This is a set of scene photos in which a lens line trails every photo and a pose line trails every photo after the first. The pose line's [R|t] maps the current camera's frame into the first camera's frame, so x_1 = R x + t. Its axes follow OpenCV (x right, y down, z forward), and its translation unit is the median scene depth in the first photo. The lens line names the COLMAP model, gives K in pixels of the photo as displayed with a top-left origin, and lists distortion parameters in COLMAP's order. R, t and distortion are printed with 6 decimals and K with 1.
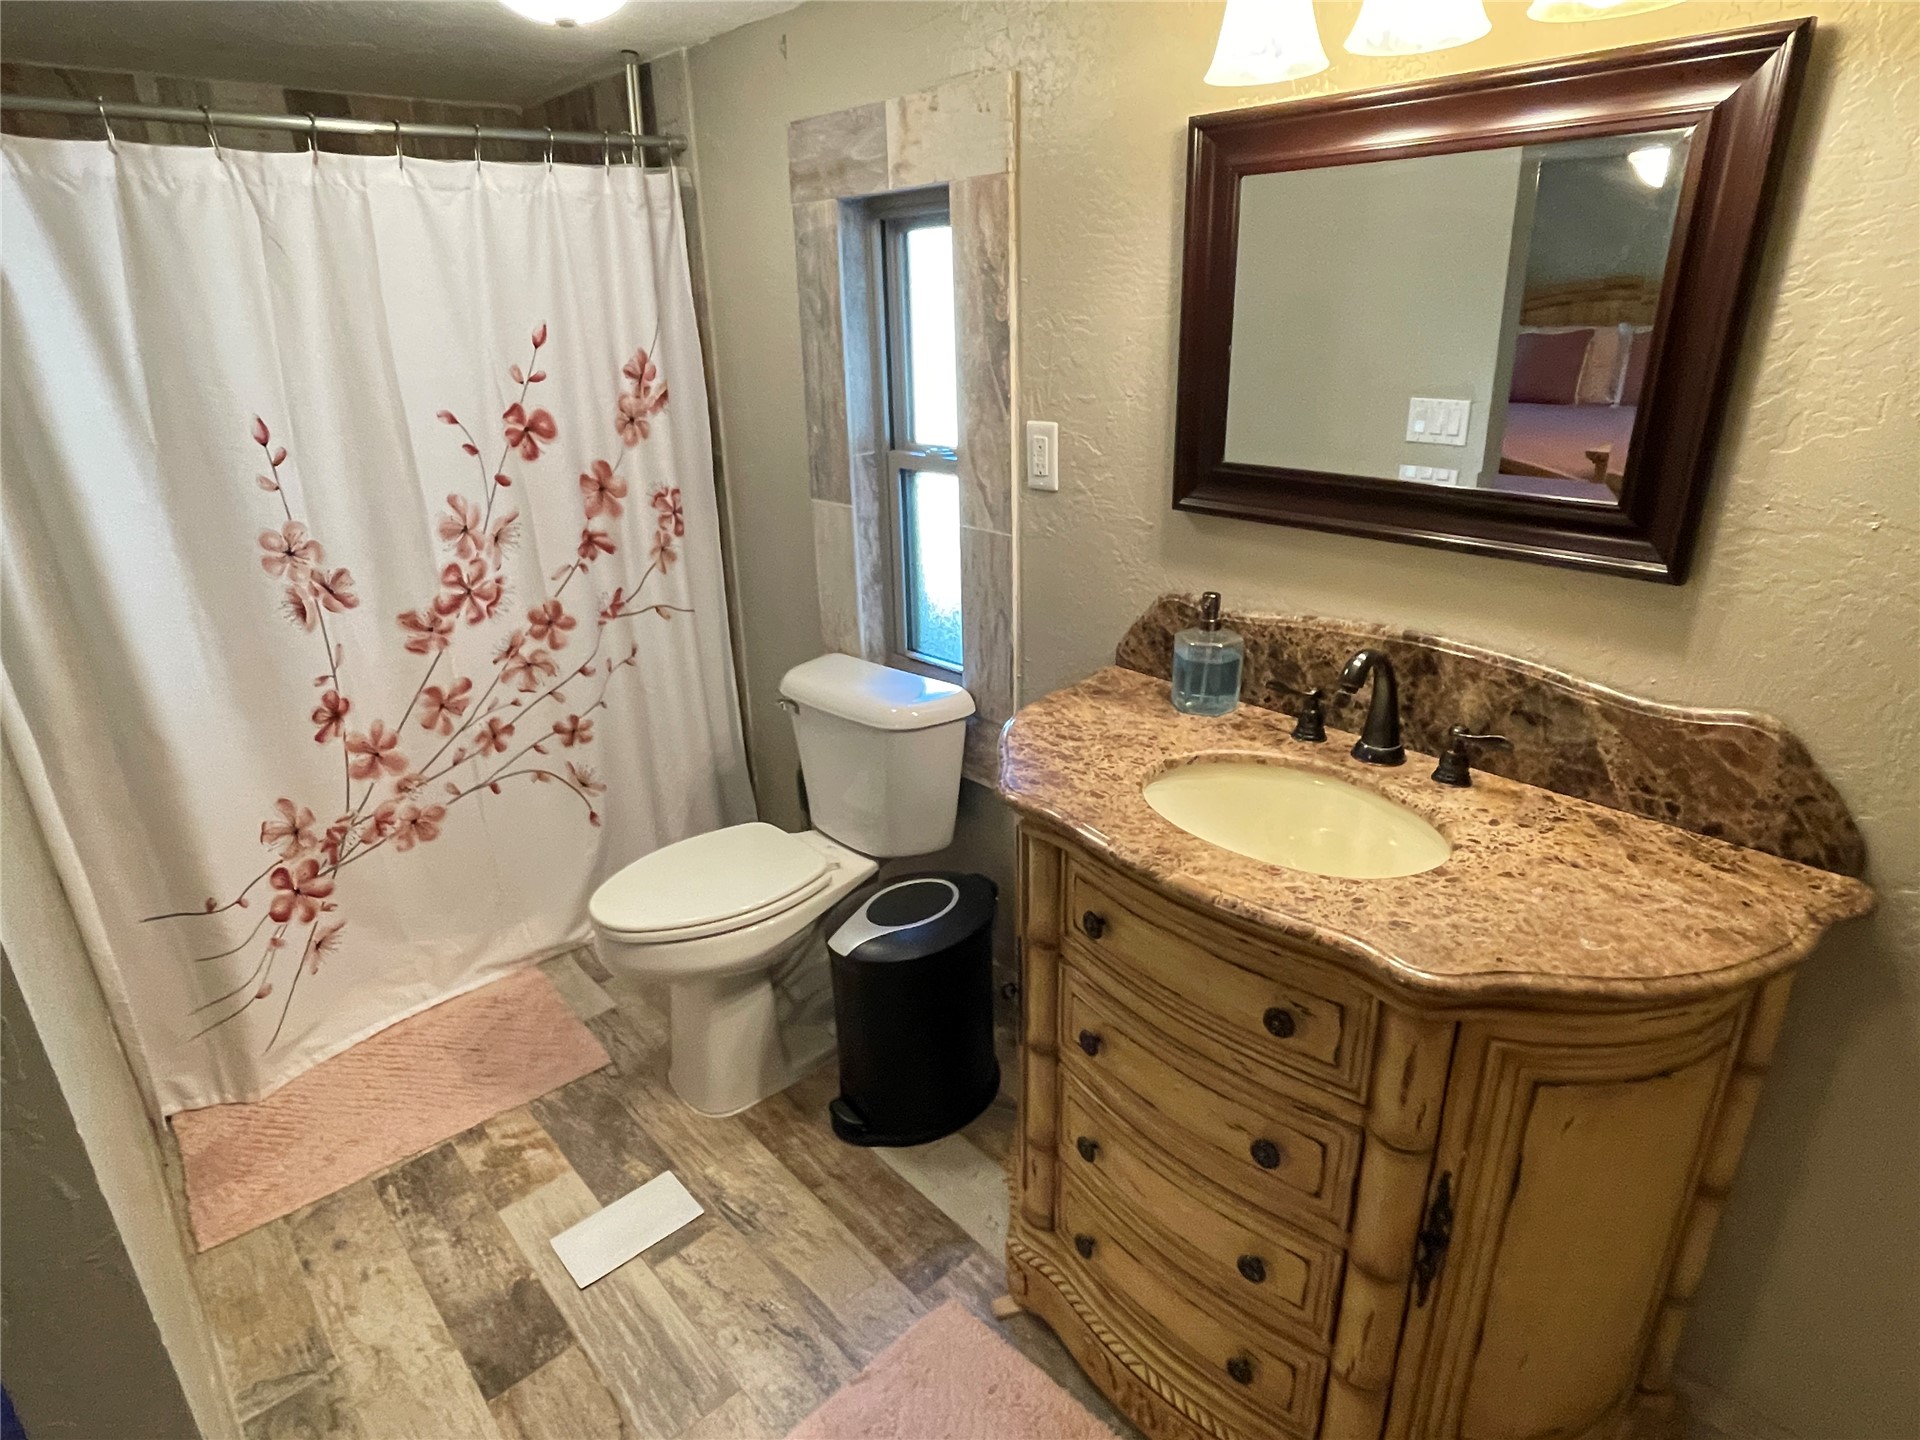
lens RADIAL K [[1033.4, 0, 954.6], [0, 1033.4, 714.5], [0, 0, 1]] dist [-0.009260, -0.000700]
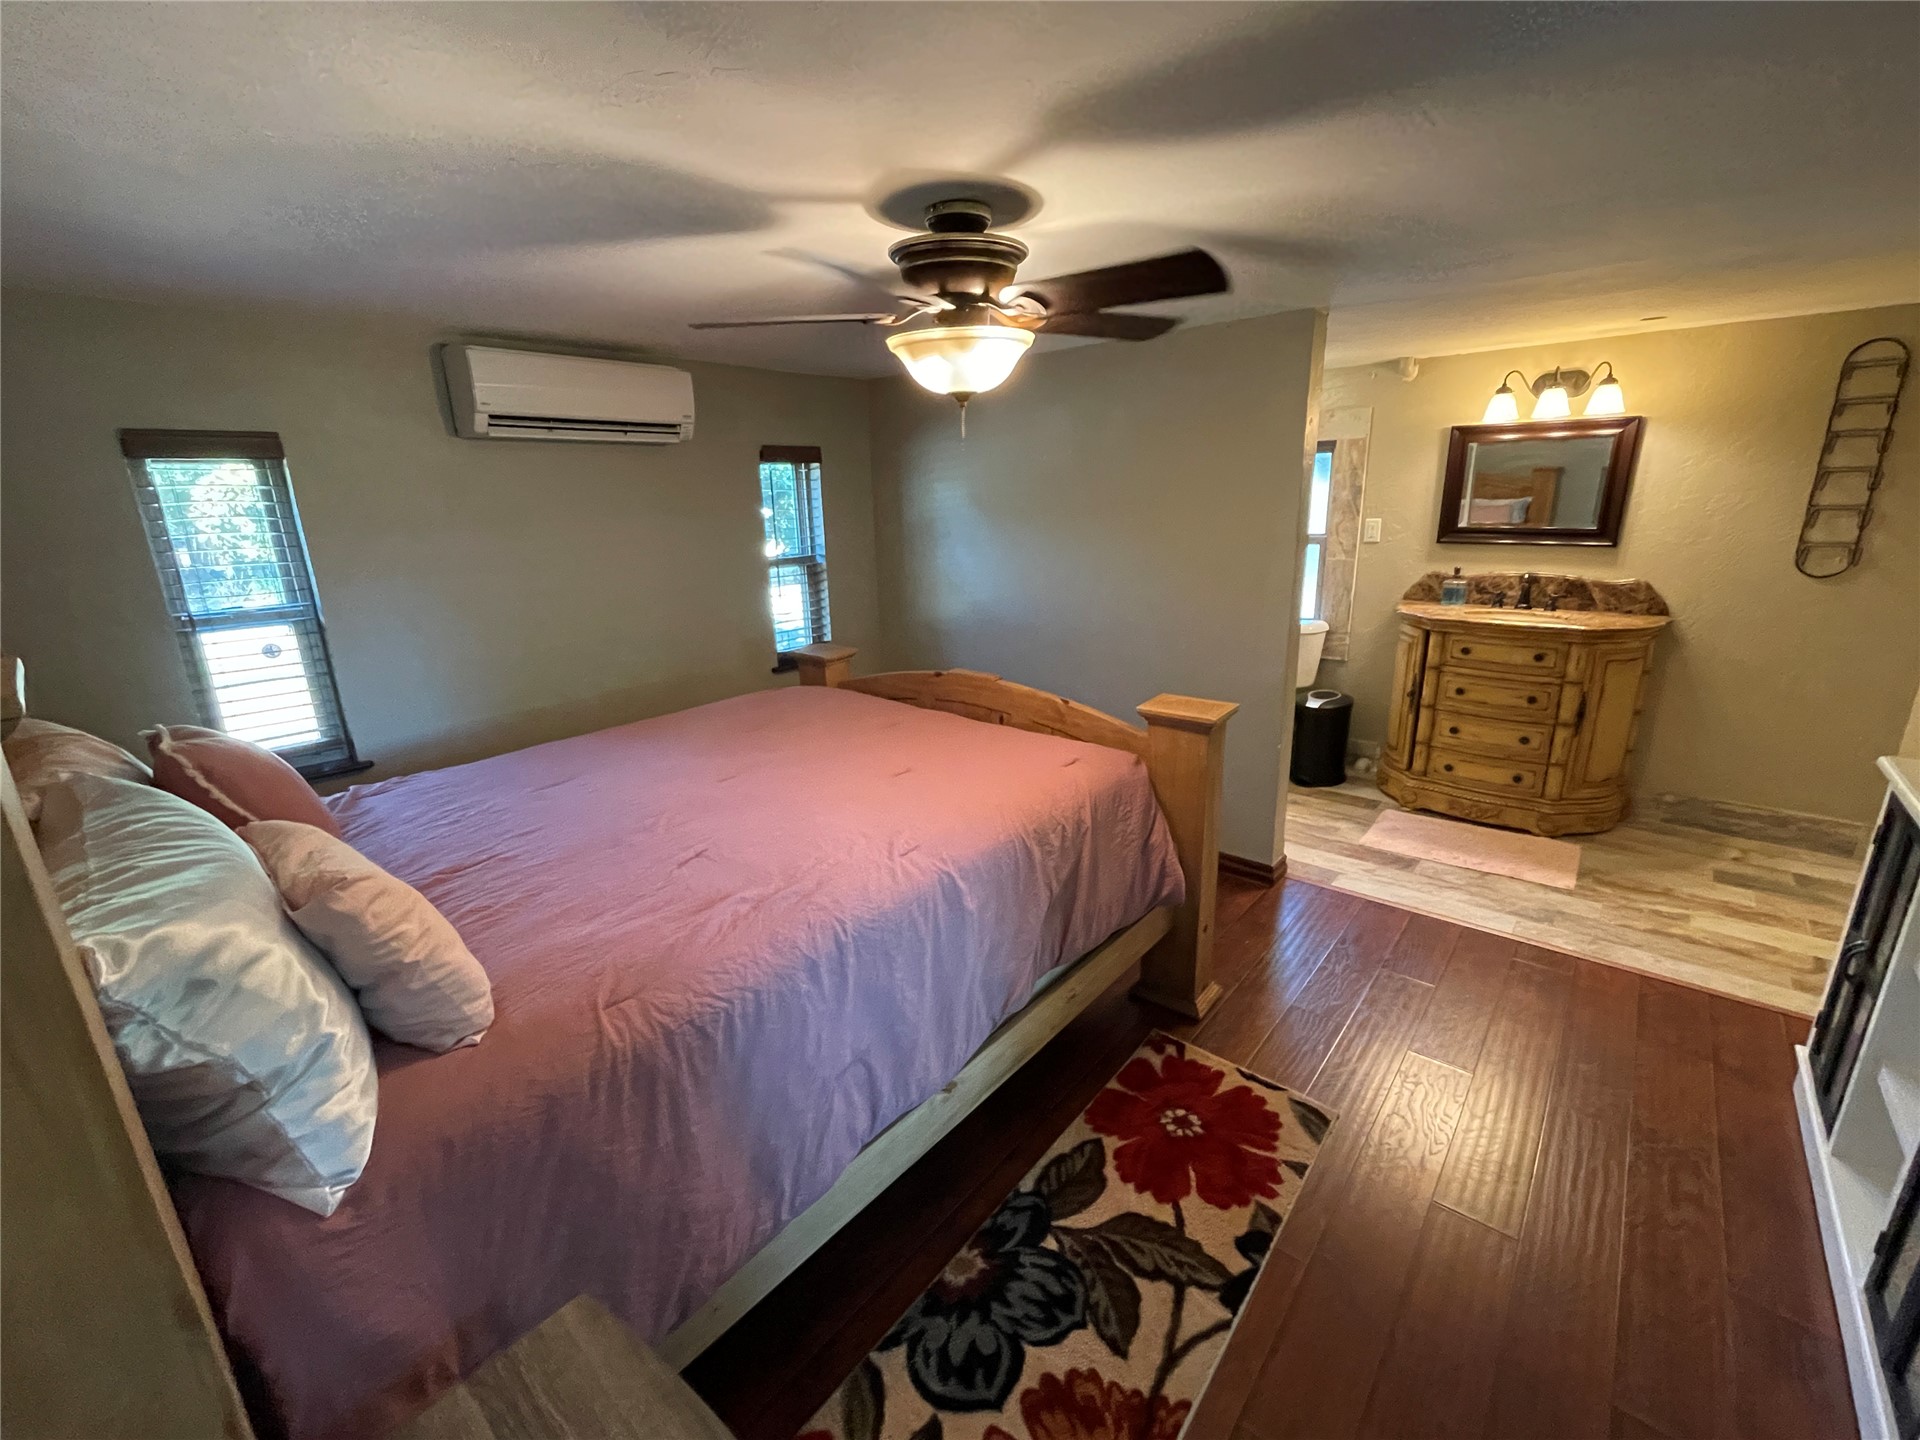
lens RADIAL K [[787.0, 0, 967.5], [0, 787.0, 719.4], [0, 0, 1]] dist [-0.003170, 0.000609]
pose [[0.992620, -0.039770, 0.114560, -1.640801], [0.050114, 0.994782, -0.088870, 0.518393], [-0.110428, 0.093955, 0.989433, -1.262255]]
